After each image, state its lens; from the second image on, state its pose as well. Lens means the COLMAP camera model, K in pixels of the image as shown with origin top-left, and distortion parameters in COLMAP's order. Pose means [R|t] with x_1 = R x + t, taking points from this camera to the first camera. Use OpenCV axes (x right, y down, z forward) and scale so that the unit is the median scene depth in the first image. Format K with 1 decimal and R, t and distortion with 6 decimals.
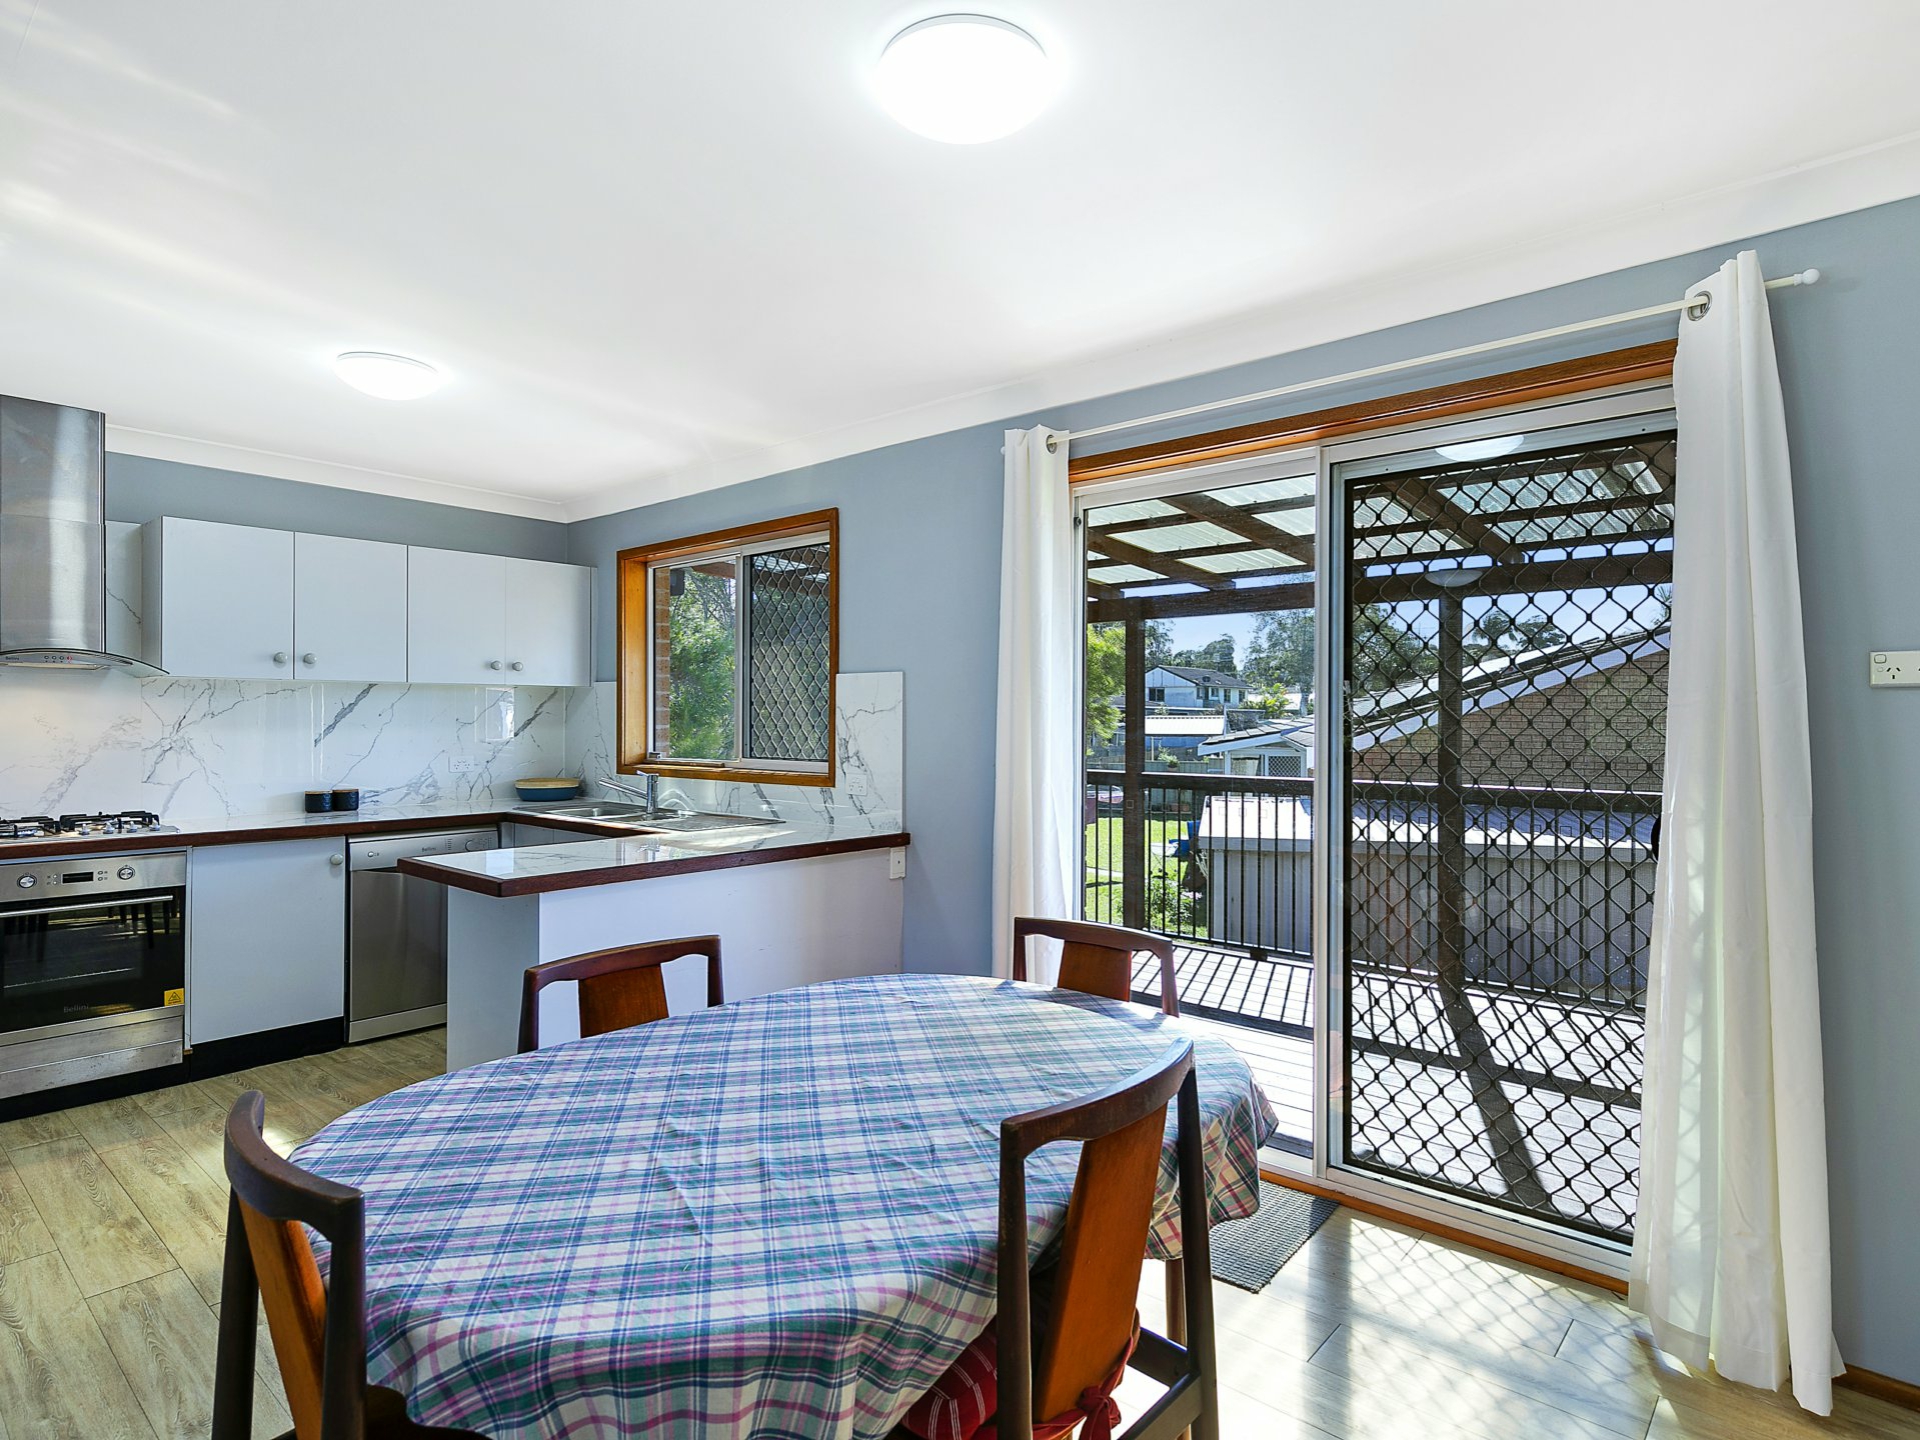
lens RADIAL K [[1014.4, 0, 960.0], [0, 1014.4, 720.0], [0, 0, 1]] dist [-0.000960, -0.000684]
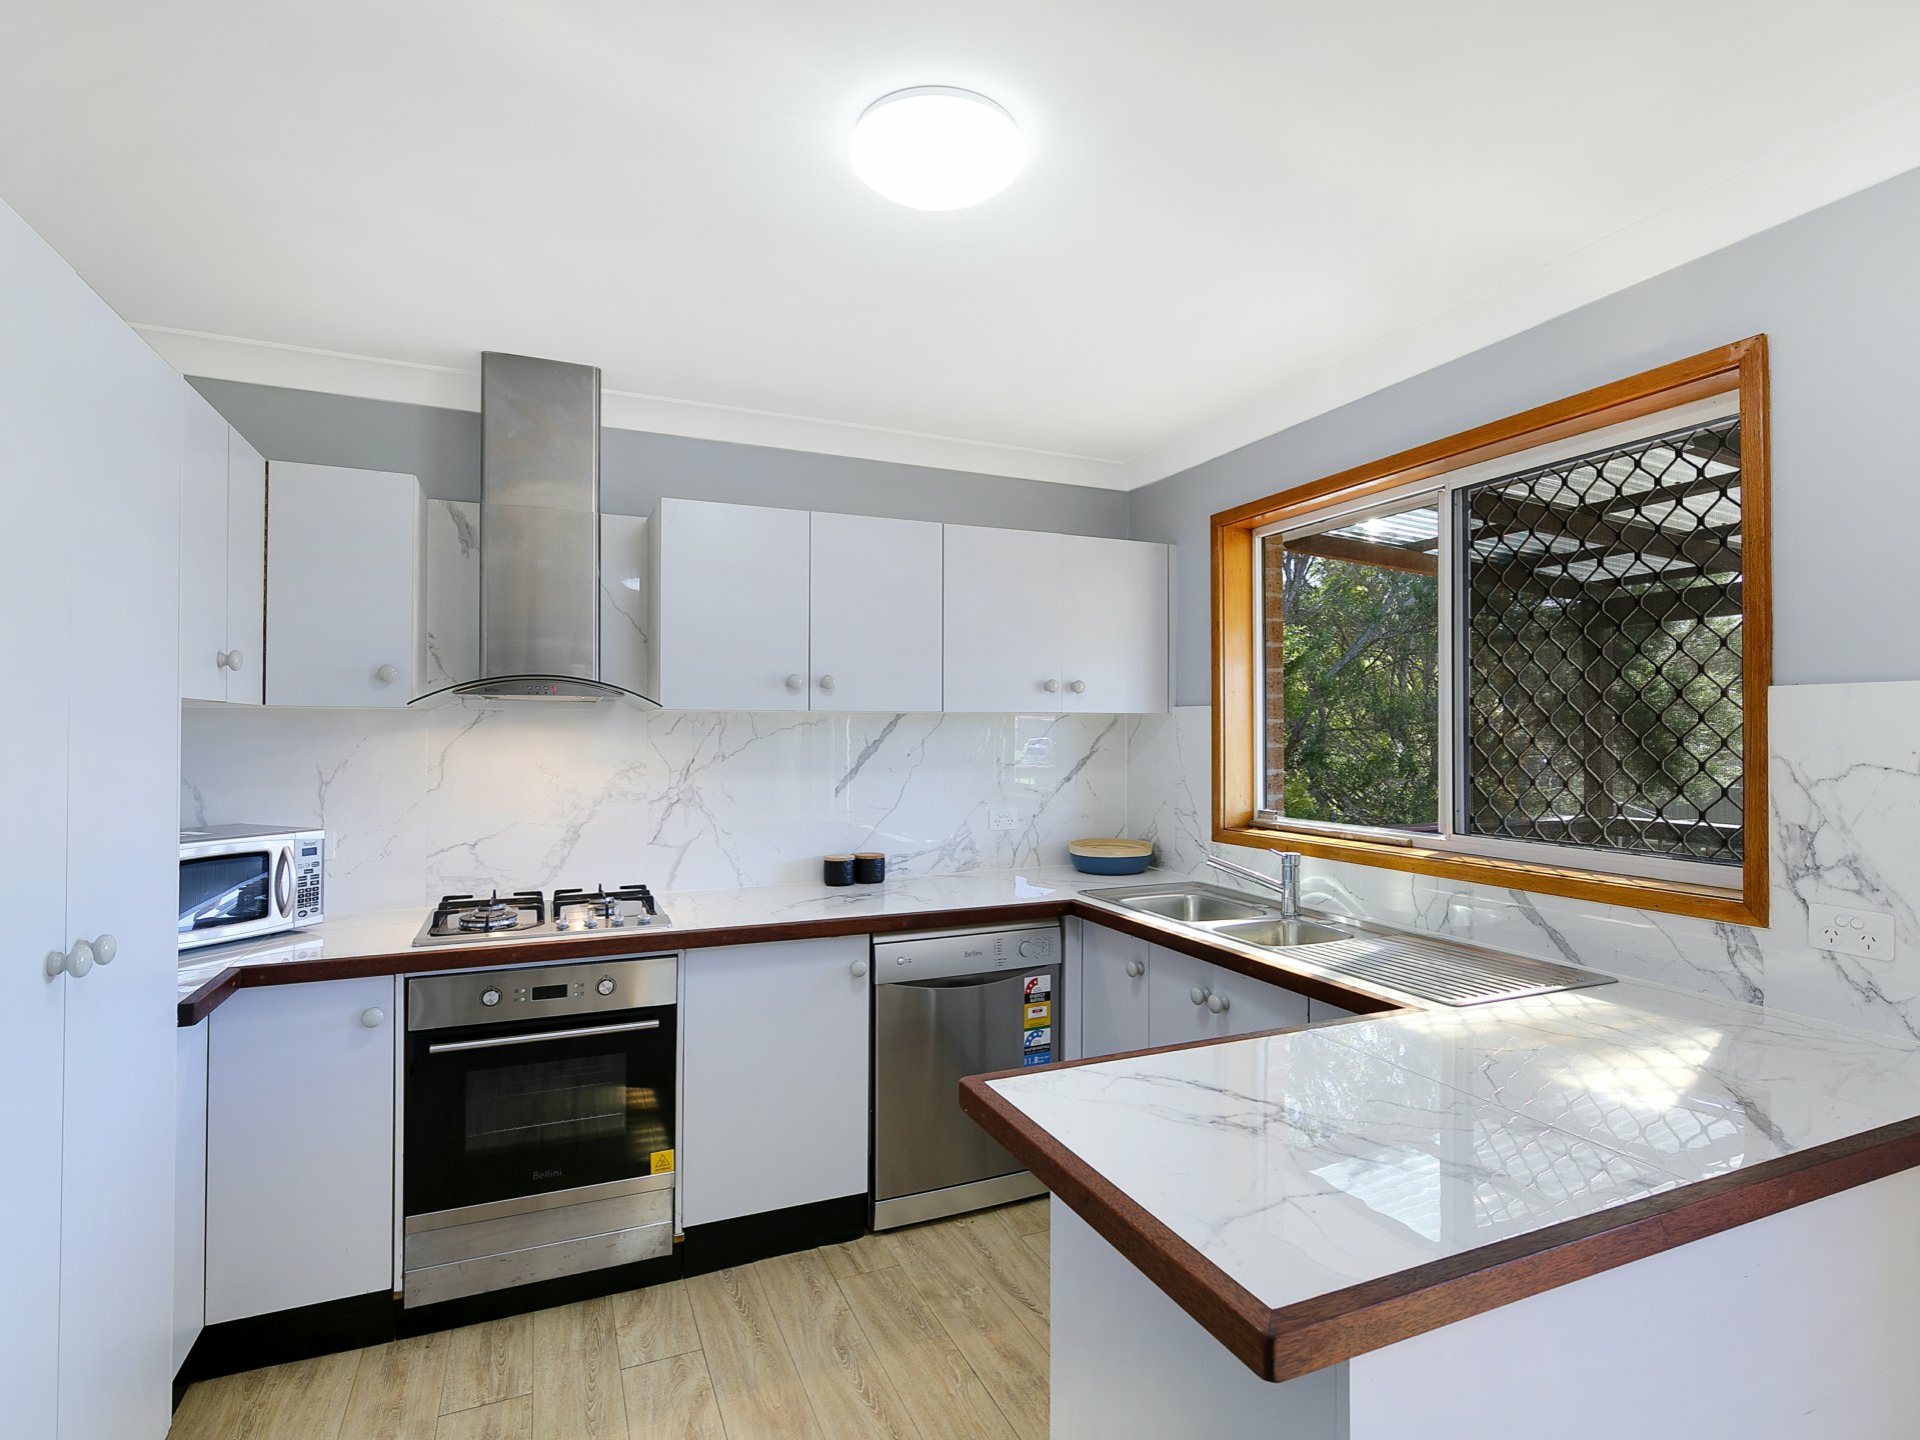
lens RADIAL K [[952.2, 0, 960.0], [0, 952.2, 720.0], [0, 0, 1]] dist [0.000198, -0.000133]
pose [[0.900987, -0.008311, -0.433766, -0.252264], [0.001241, 0.999862, -0.016580, -0.021324], [0.433843, 0.014400, 0.900873, 0.414335]]
